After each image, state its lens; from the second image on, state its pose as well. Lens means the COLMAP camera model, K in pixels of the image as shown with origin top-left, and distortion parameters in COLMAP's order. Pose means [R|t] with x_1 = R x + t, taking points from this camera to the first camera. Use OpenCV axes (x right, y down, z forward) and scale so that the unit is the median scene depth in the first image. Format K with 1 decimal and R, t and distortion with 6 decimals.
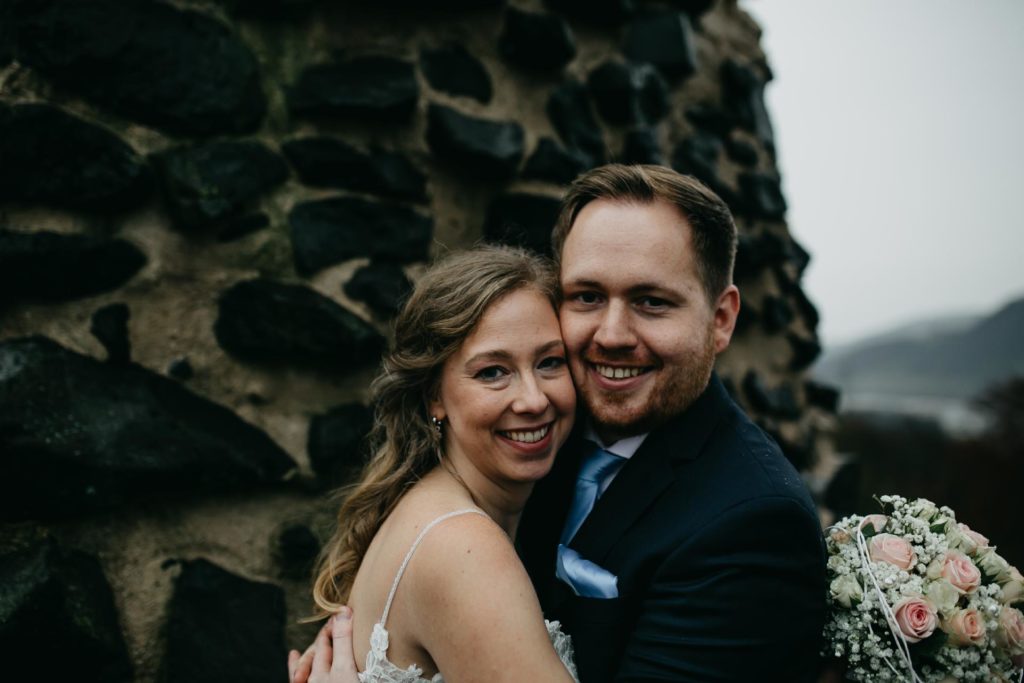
lens RADIAL K [[994.2, 0, 512.2], [0, 994.2, 341.1], [0, 0, 1]] dist [-0.018695, 0.000000]
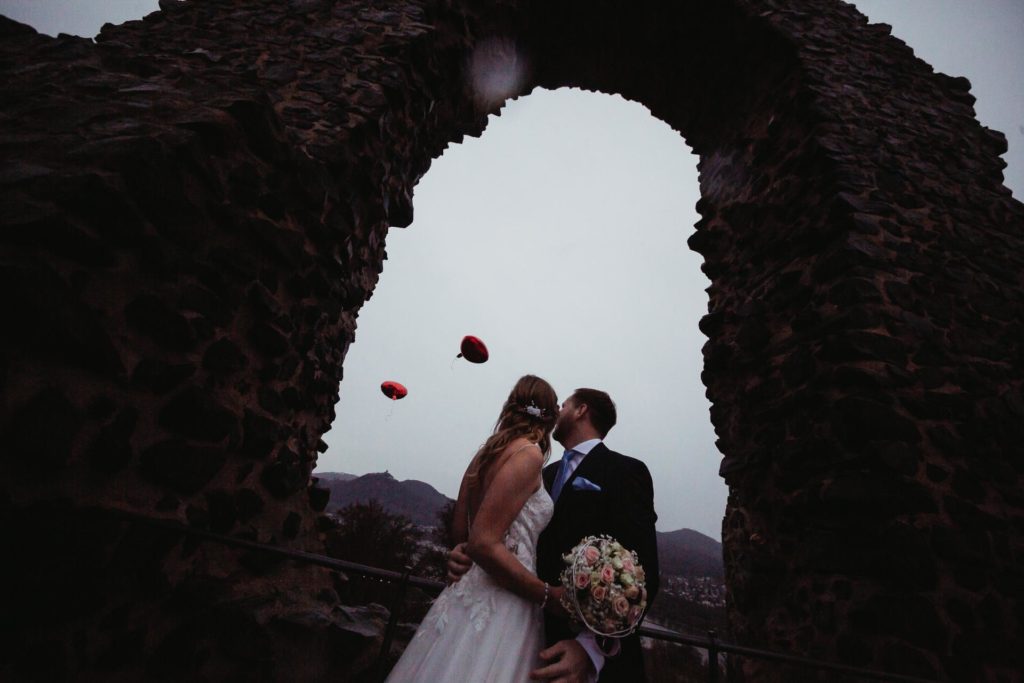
lens RADIAL K [[363.9, 0, 512.0], [0, 363.9, 338.9], [0, 0, 1]] dist [-0.014275, -0.003303]
pose [[0.648192, 0.473696, 0.596204, -0.157795], [-0.214518, 0.864840, -0.453909, 0.228825], [-0.730636, 0.166324, 0.662199, -0.216669]]
